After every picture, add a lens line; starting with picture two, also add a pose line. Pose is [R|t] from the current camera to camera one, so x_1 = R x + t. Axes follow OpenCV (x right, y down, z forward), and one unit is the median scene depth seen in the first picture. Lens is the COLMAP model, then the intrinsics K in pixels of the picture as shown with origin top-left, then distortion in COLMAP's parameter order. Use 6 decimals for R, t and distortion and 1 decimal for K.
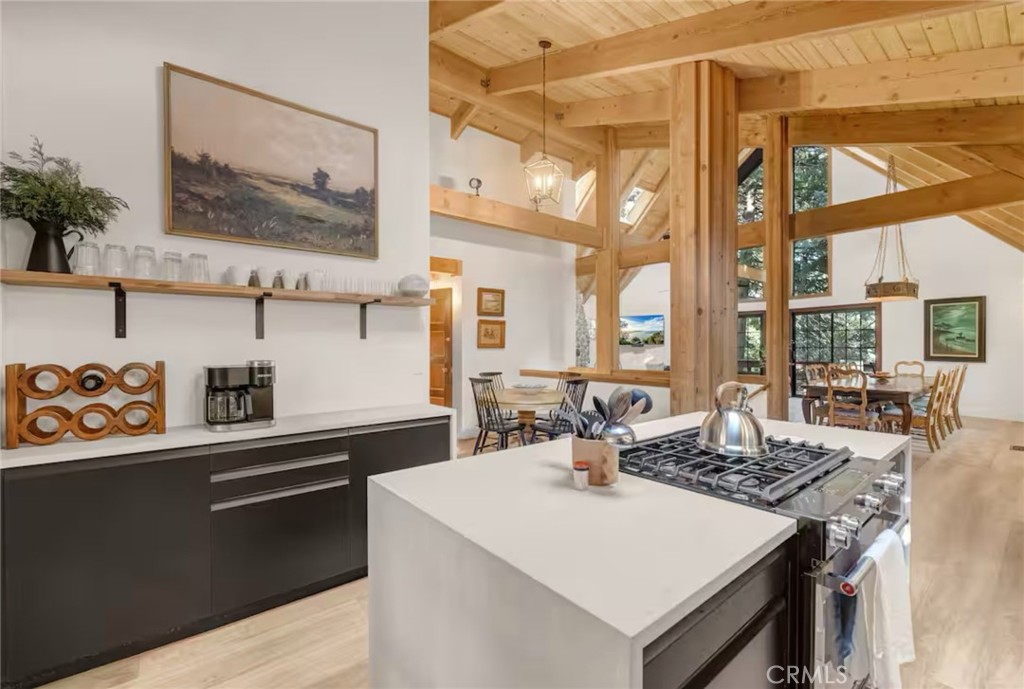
lens RADIAL K [[438.4, 0, 514.9], [0, 438.4, 345.7], [0, 0, 1]] dist [-0.001095, -0.000022]
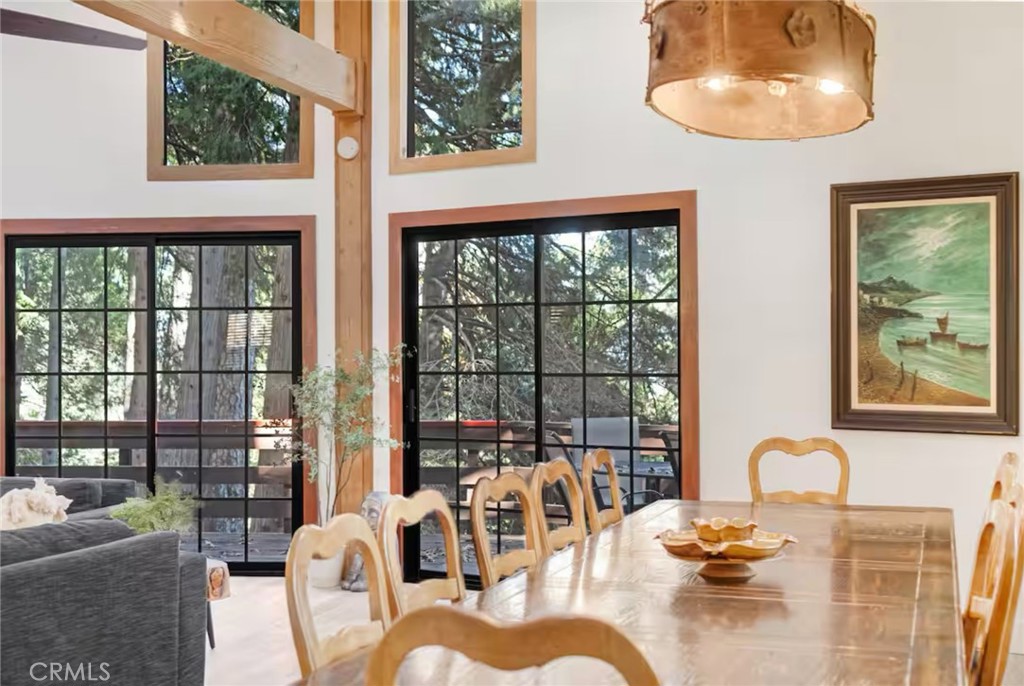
lens RADIAL K [[1251.8, 0, 512.7], [0, 1251.8, 345.0], [0, 0, 1]] dist [-0.108778, 0.000000]
pose [[0.842991, 0.007624, 0.537873, 0.425962], [0.001324, 0.999867, -0.016248, -0.002391], [-0.537926, 0.014409, 0.842869, 0.532870]]
